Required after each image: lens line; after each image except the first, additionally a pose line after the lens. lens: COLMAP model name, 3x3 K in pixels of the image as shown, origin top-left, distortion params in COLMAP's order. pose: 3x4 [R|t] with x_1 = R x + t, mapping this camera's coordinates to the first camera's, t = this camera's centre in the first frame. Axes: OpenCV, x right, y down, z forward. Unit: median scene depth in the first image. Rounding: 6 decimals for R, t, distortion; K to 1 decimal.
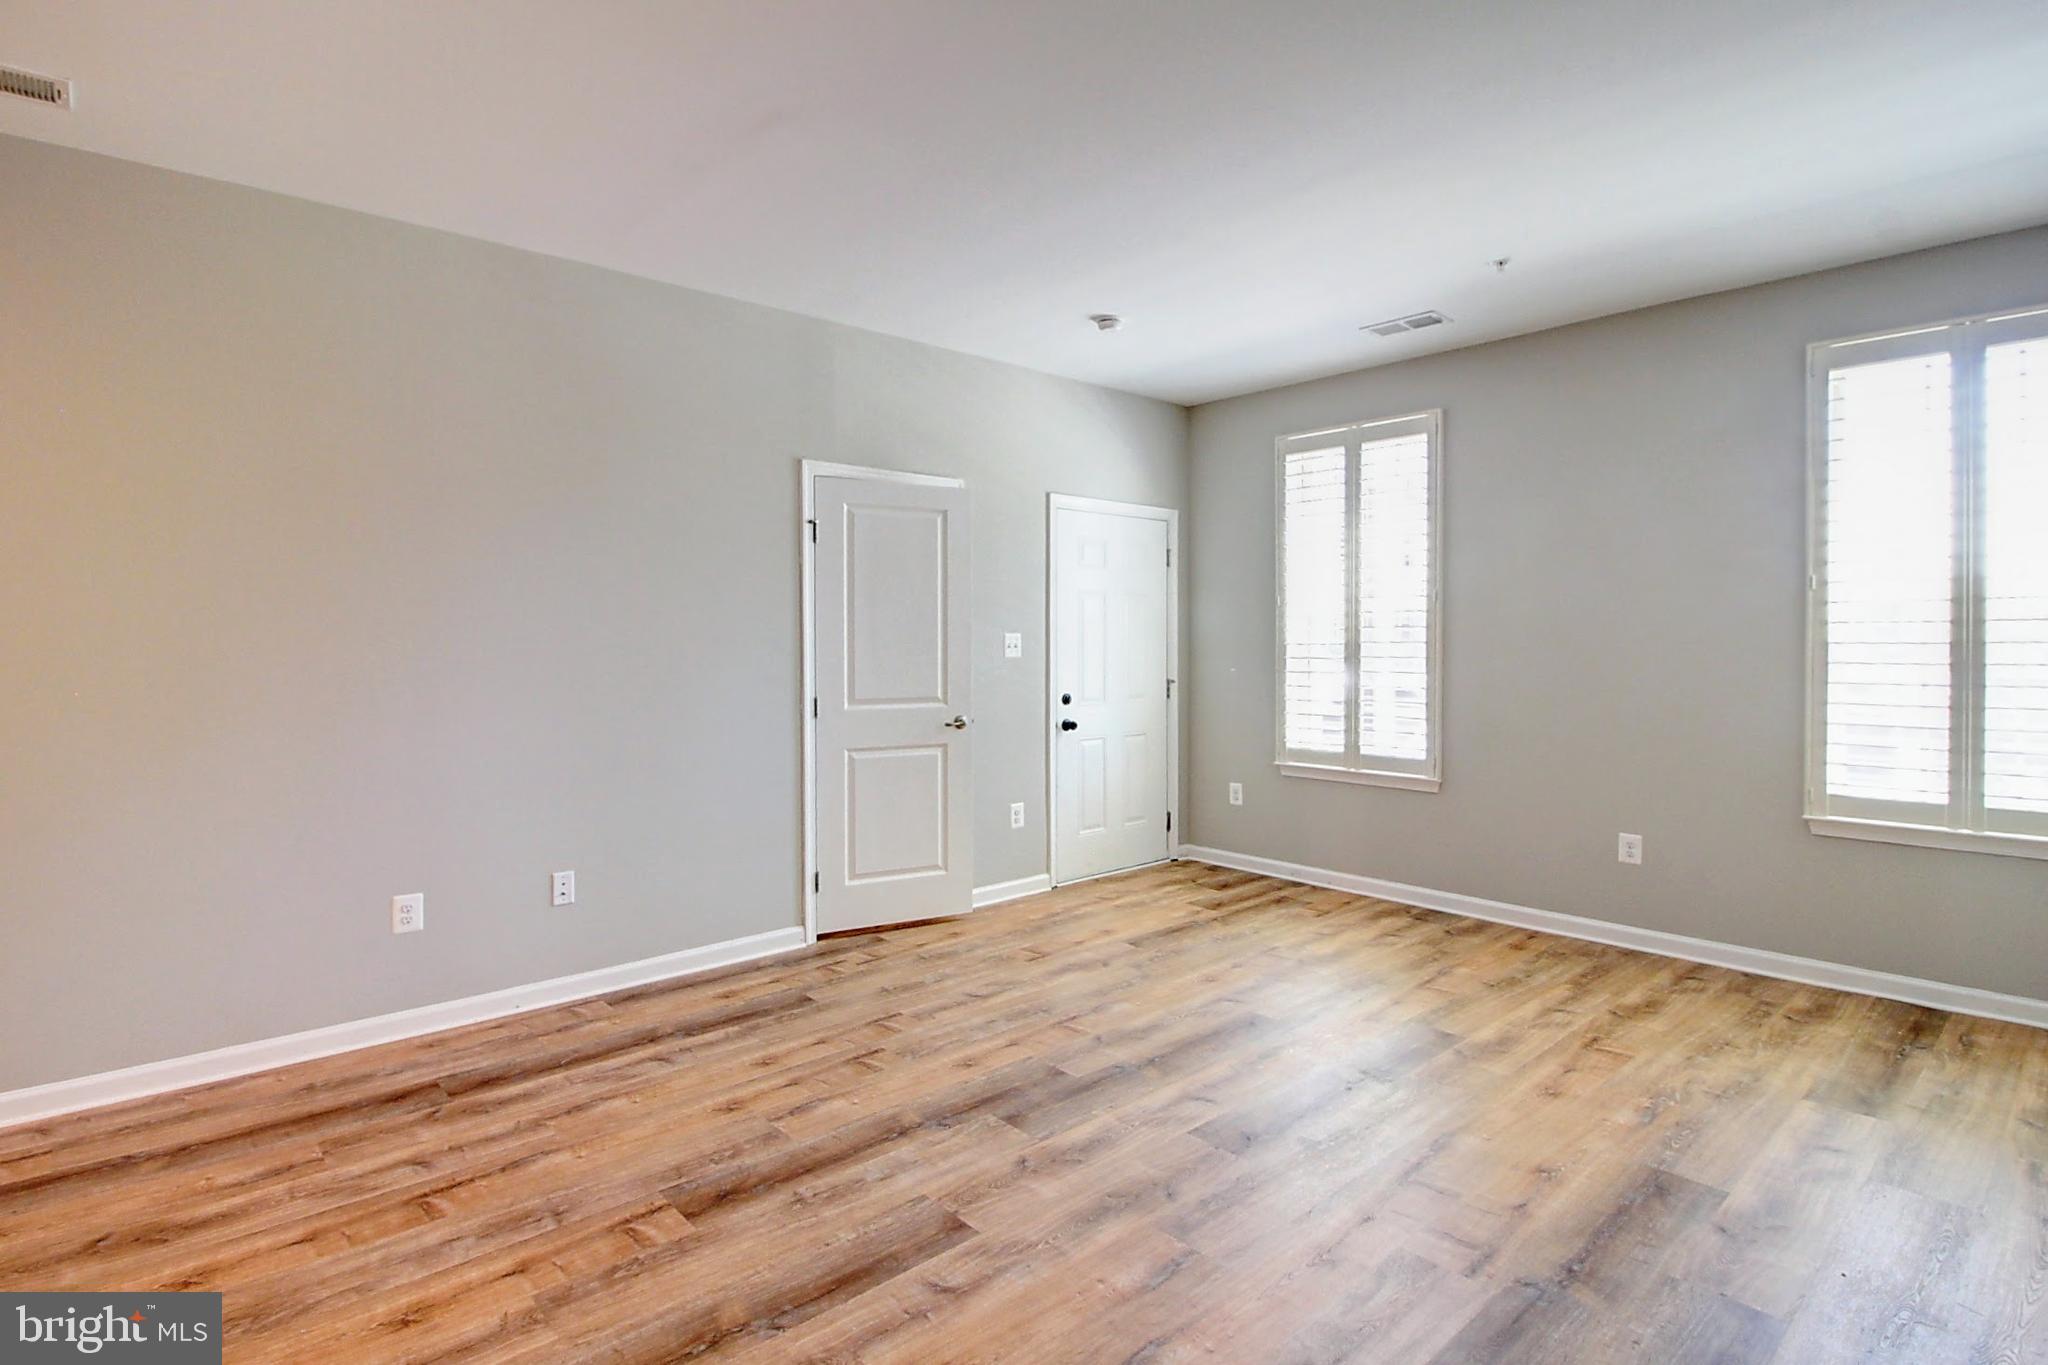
lens RADIAL K [[1026.2, 0, 1037.2], [0, 1026.2, 656.2], [0, 0, 1]] dist [0.002718, -0.016510]
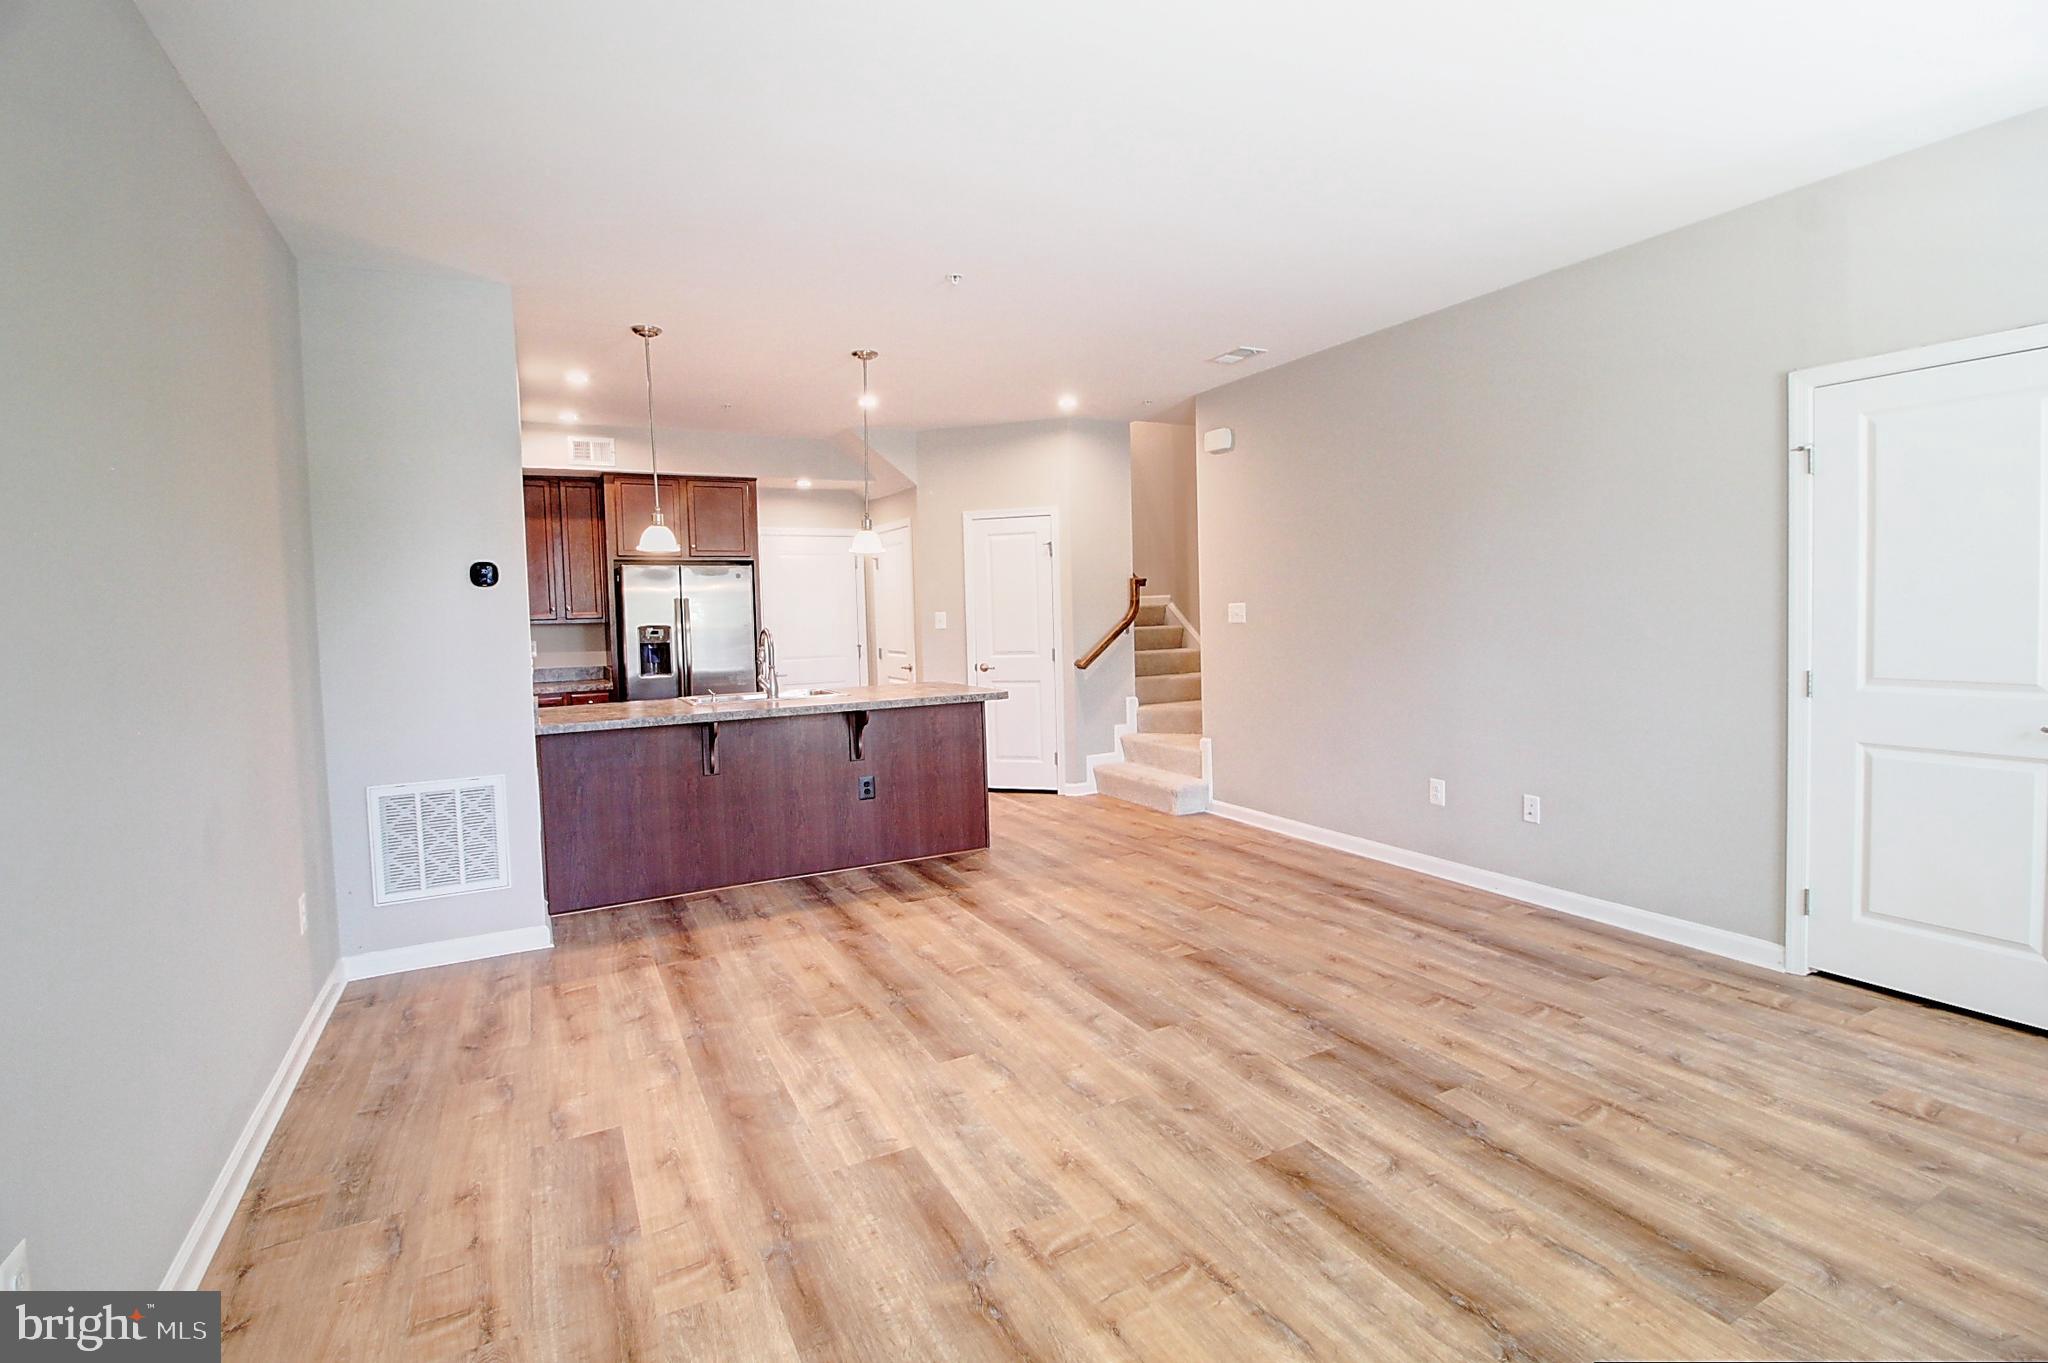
lens RADIAL K [[954.3, 0, 1034.1], [0, 954.3, 653.9], [0, 0, 1]] dist [-0.000637, -0.013219]
pose [[-0.253844, 0.054189, -0.965726, 0.779765], [0.011740, 0.998528, 0.052944, -0.021799], [0.967174, 0.002102, -0.254106, 0.744261]]
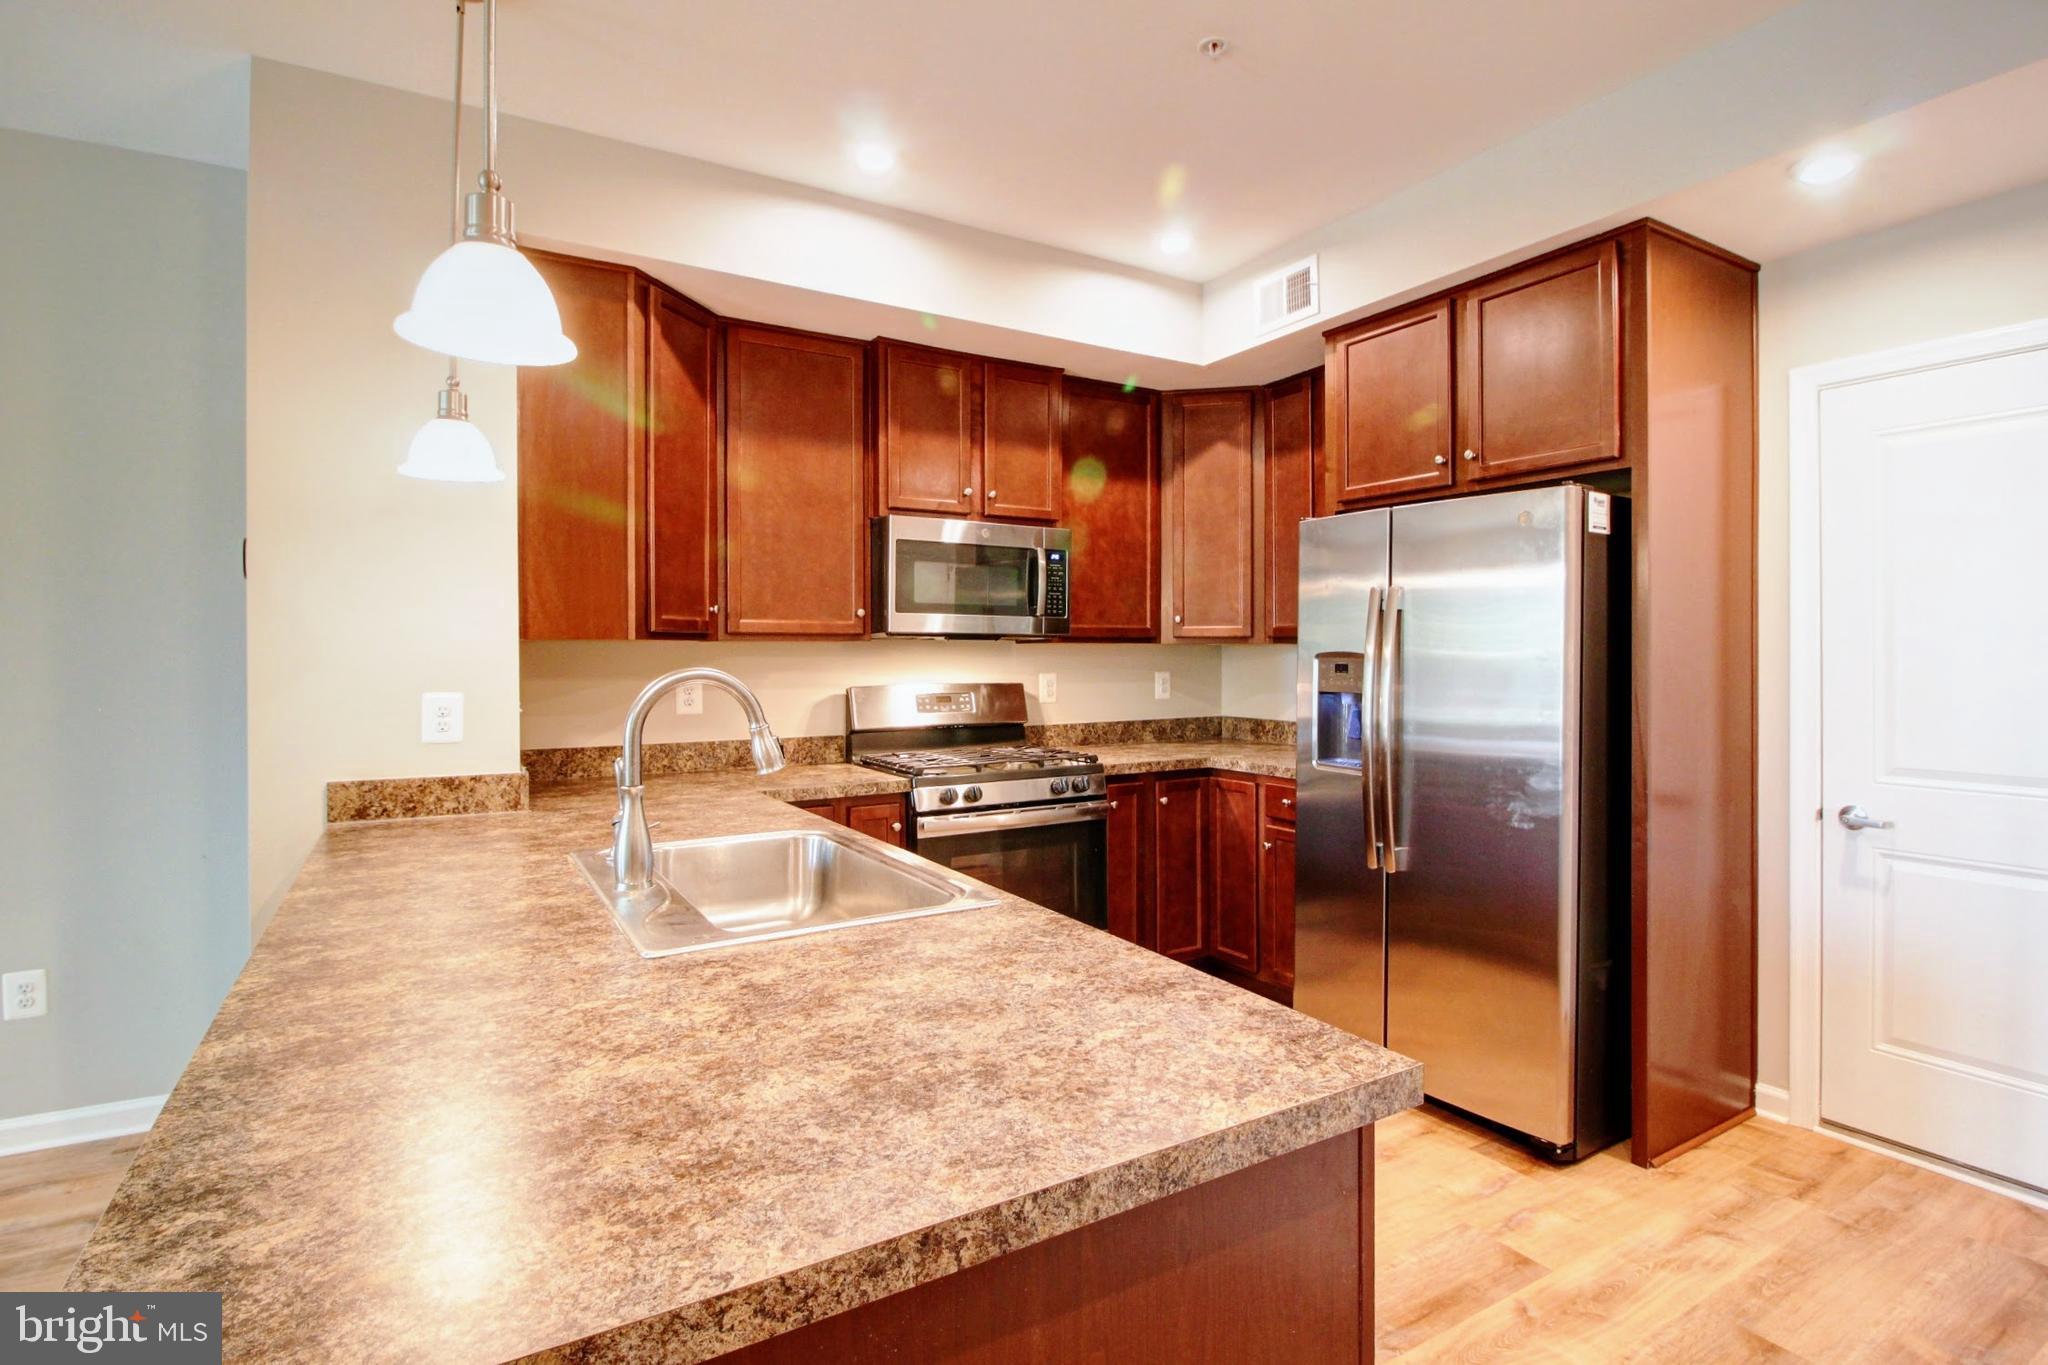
lens RADIAL K [[998.9, 0, 1040.9], [0, 998.9, 654.3], [0, 0, 1]] dist [-0.000193, -0.013411]
pose [[-0.981929, 0.008438, 0.189062, -0.738647], [0.012088, 0.999762, 0.018163, -0.002812], [-0.188863, 0.020121, -0.981797, 0.444267]]
